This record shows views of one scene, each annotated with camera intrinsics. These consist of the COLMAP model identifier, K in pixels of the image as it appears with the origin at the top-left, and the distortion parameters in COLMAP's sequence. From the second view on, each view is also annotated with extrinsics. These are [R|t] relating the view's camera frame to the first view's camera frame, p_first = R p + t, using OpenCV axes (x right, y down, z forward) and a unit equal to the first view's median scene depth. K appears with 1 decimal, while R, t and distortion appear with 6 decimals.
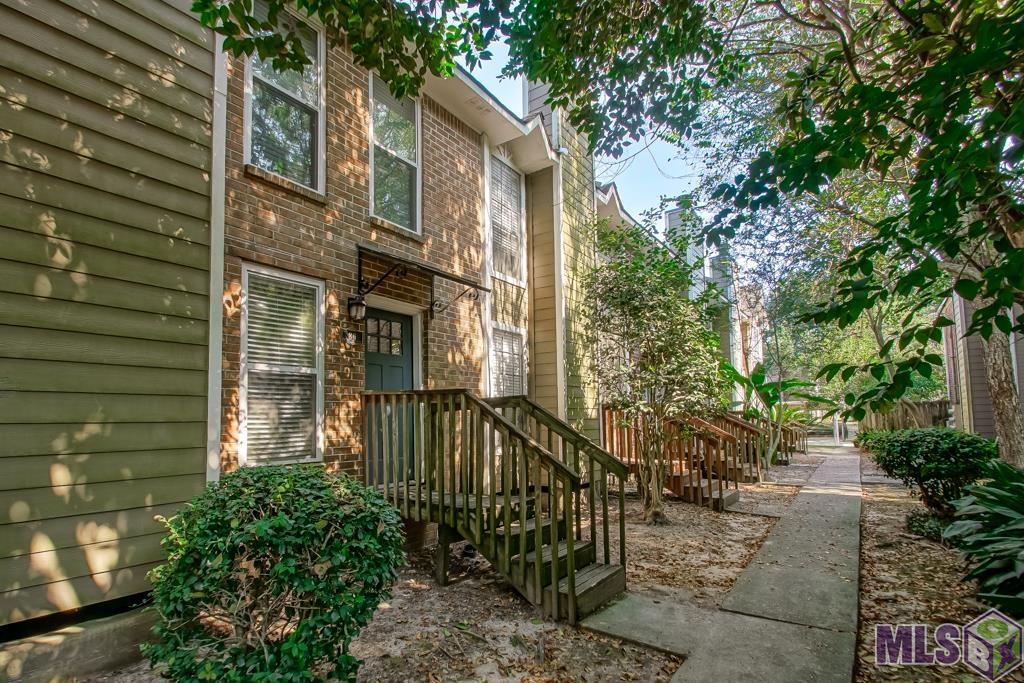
lens RADIAL K [[467.3, 0, 505.7], [0, 467.3, 367.2], [0, 0, 1]] dist [-0.008995, -0.002461]
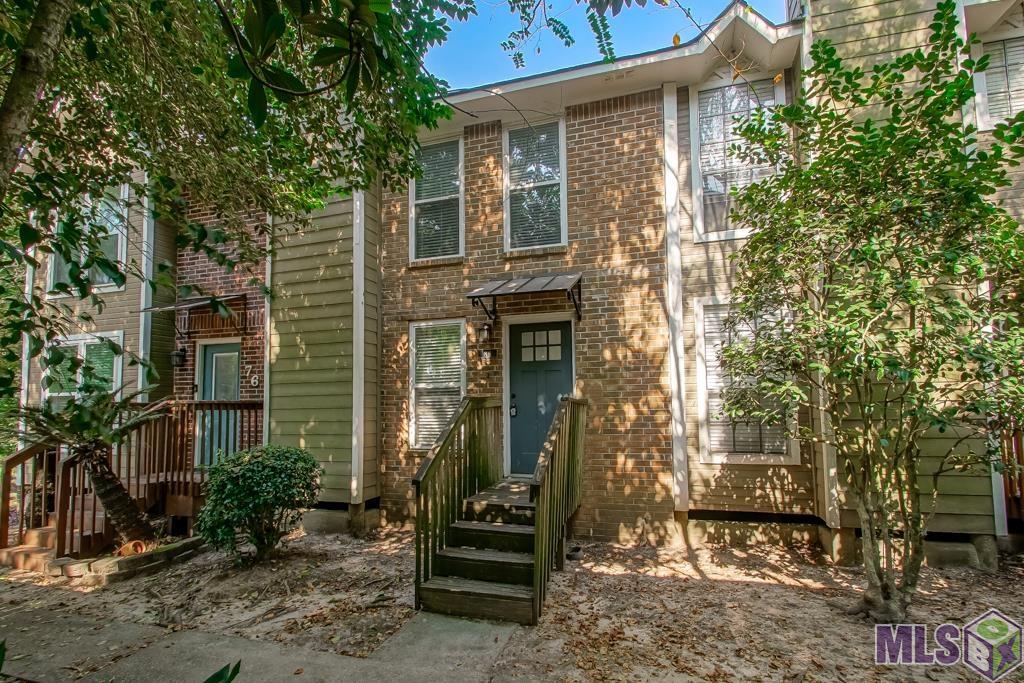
lens RADIAL K [[467.3, 0, 512.7], [0, 467.3, 345.3], [0, 0, 1]] dist [-0.008995, -0.002461]
pose [[0.373809, -0.103260, -0.921740, 0.826563], [0.107329, 0.991923, -0.067595, 0.004120], [0.921275, -0.073662, 0.381872, 0.531389]]
